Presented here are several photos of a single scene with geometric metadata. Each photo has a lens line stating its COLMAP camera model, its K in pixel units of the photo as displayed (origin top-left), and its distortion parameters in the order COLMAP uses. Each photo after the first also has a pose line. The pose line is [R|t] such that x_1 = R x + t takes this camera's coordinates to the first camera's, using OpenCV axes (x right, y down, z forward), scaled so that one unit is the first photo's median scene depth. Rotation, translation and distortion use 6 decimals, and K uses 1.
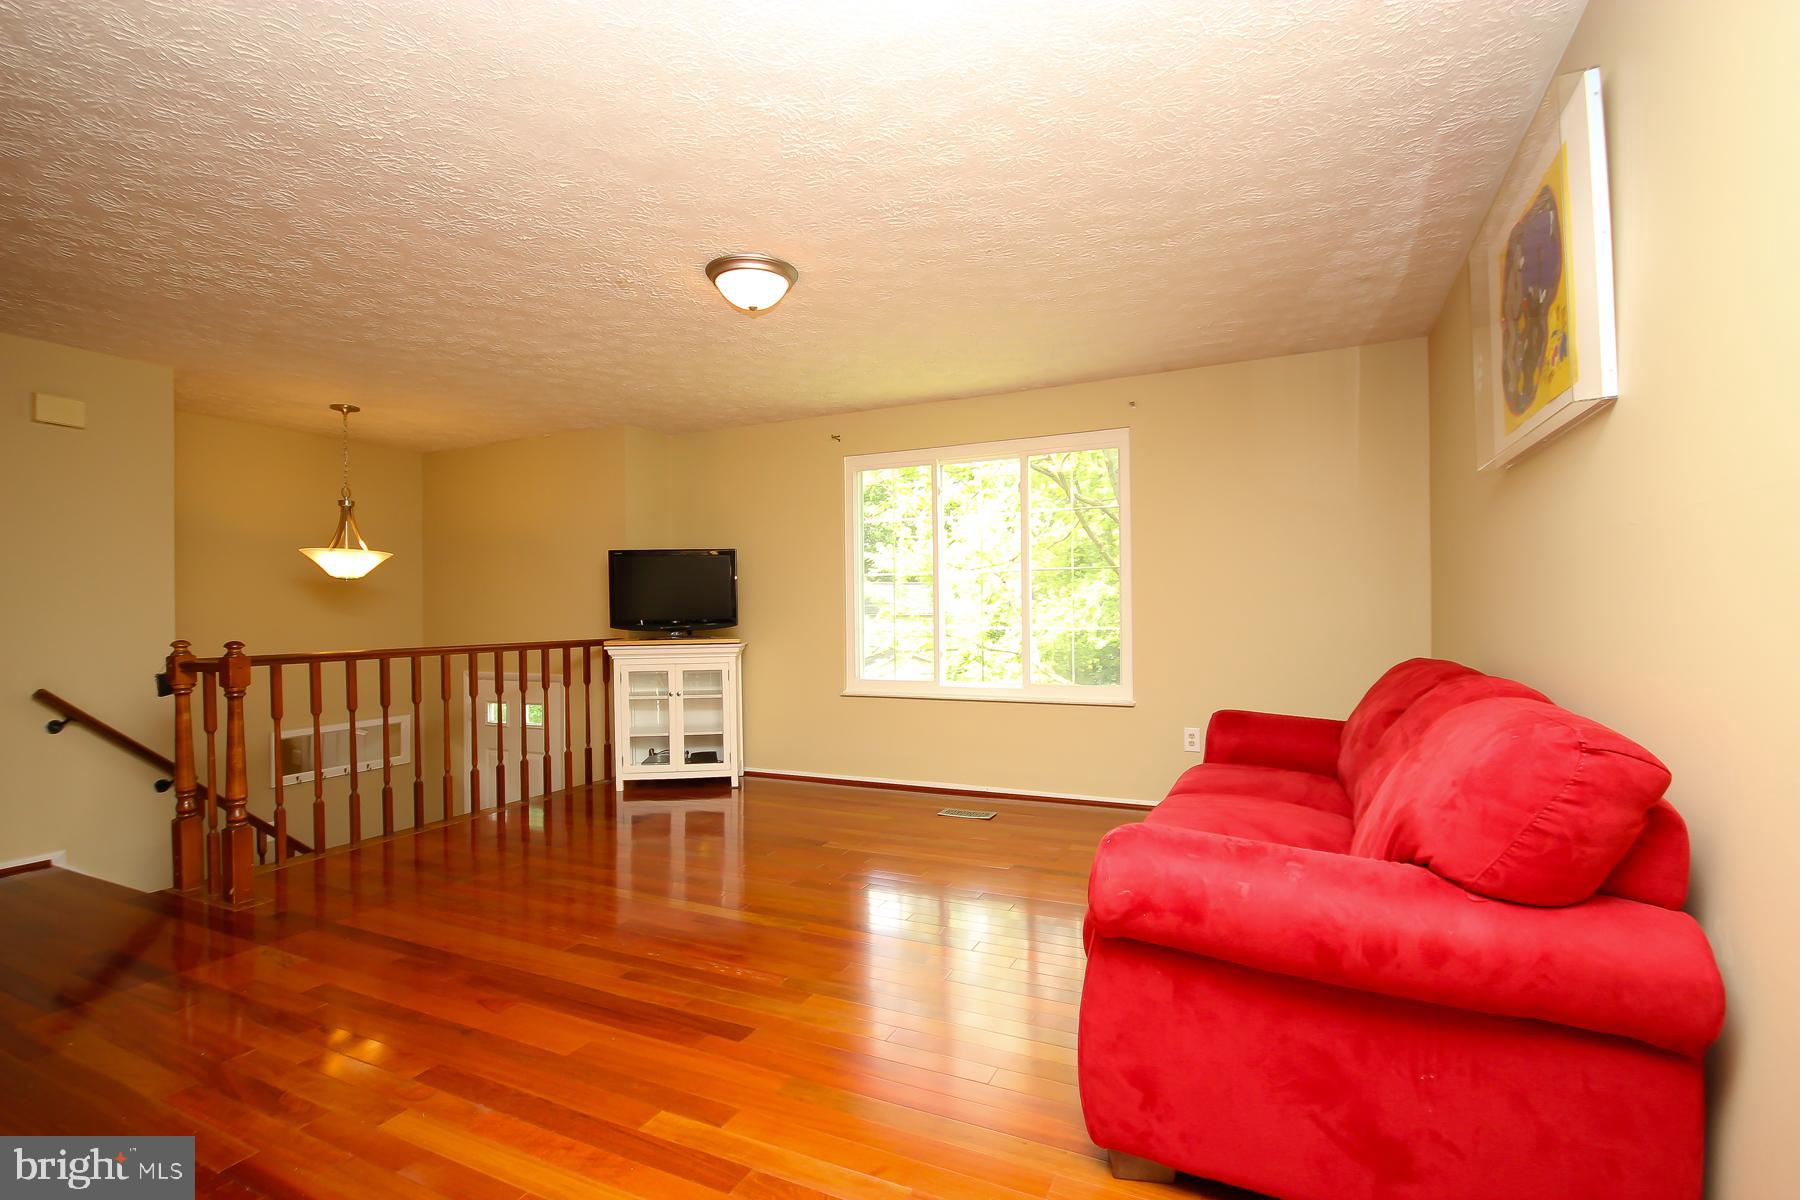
lens RADIAL K [[834.0, 0, 895.0], [0, 834.0, 634.8], [0, 0, 1]] dist [0.003132, 0.000391]
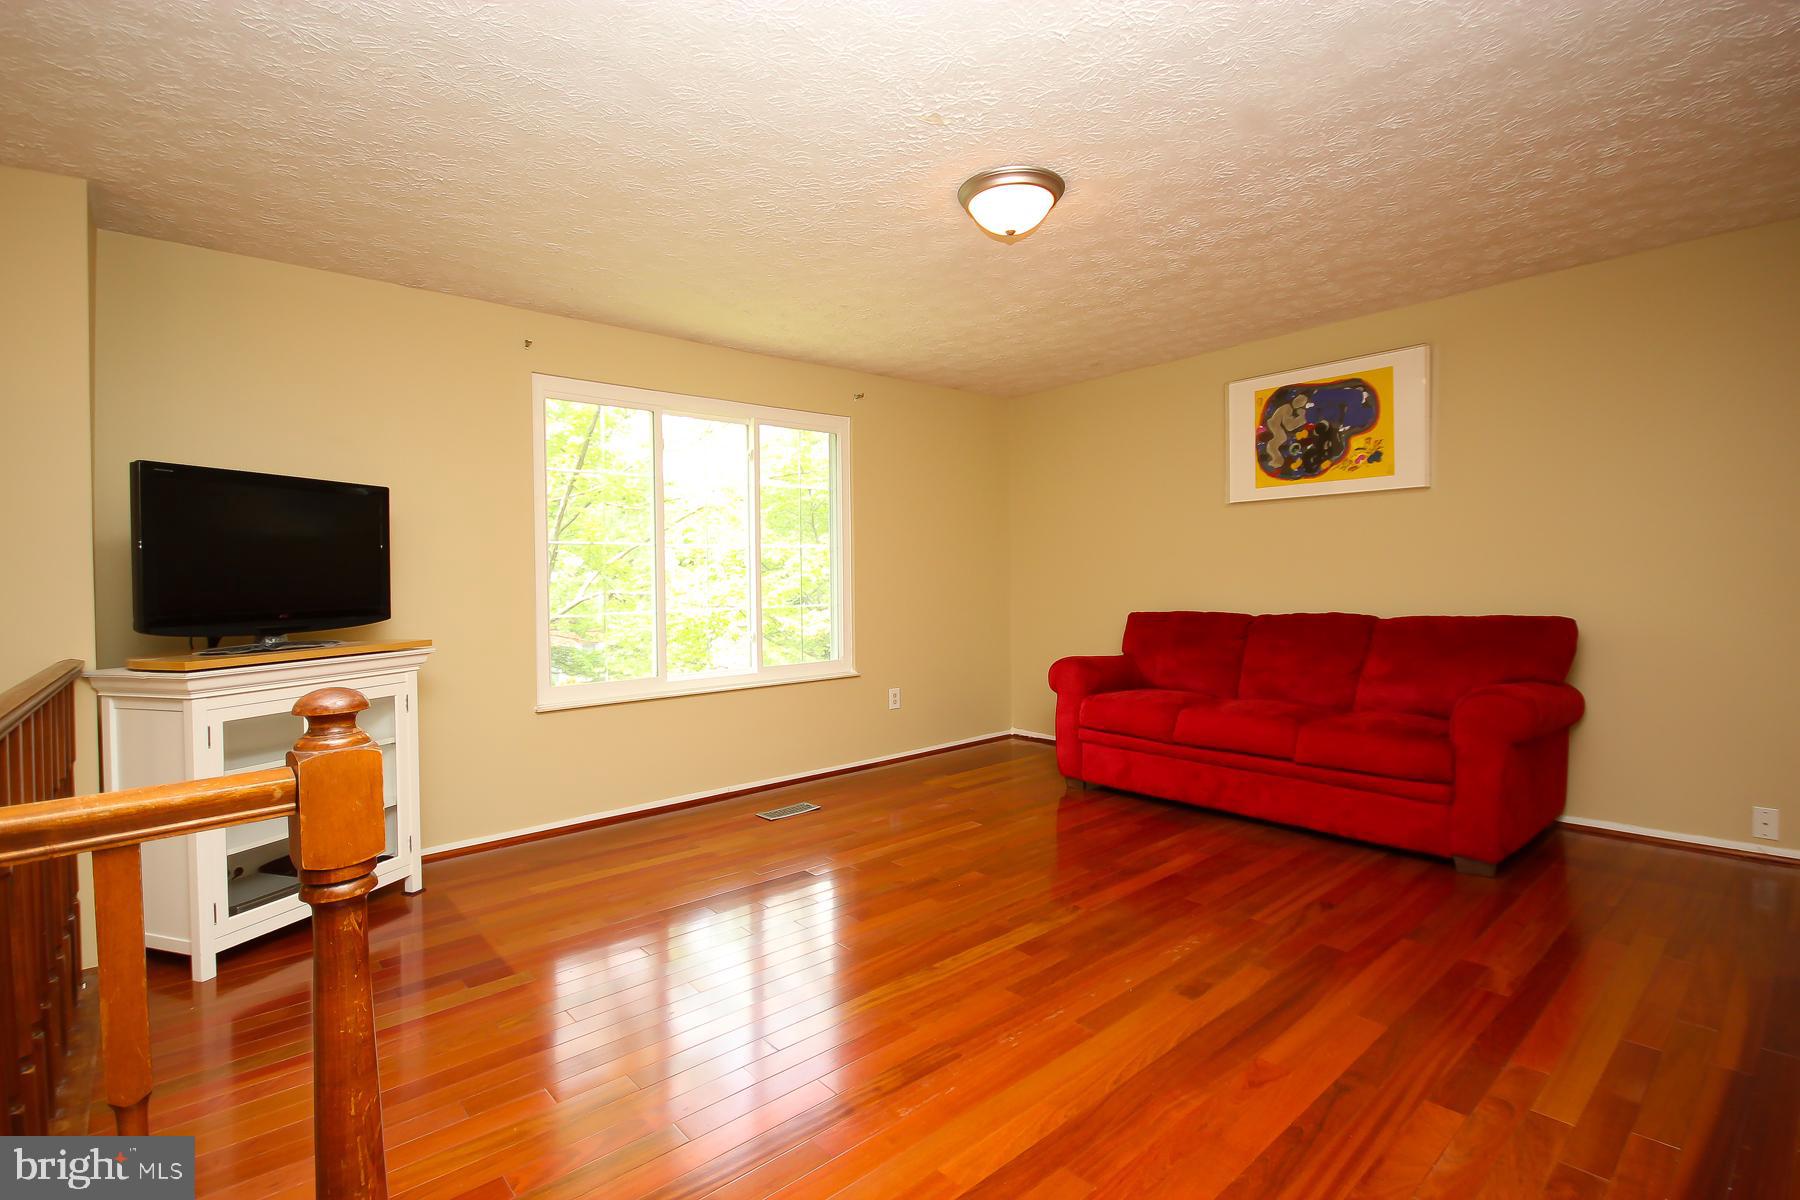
lens RADIAL K [[825.0, 0, 908.6], [0, 825.0, 625.5], [0, 0, 1]] dist [-0.001472, -0.000496]
pose [[0.391246, -0.042782, 0.919291, -0.590924], [0.045014, 0.998613, 0.027316, -0.005868], [-0.919185, 0.030693, 0.392629, 0.449317]]
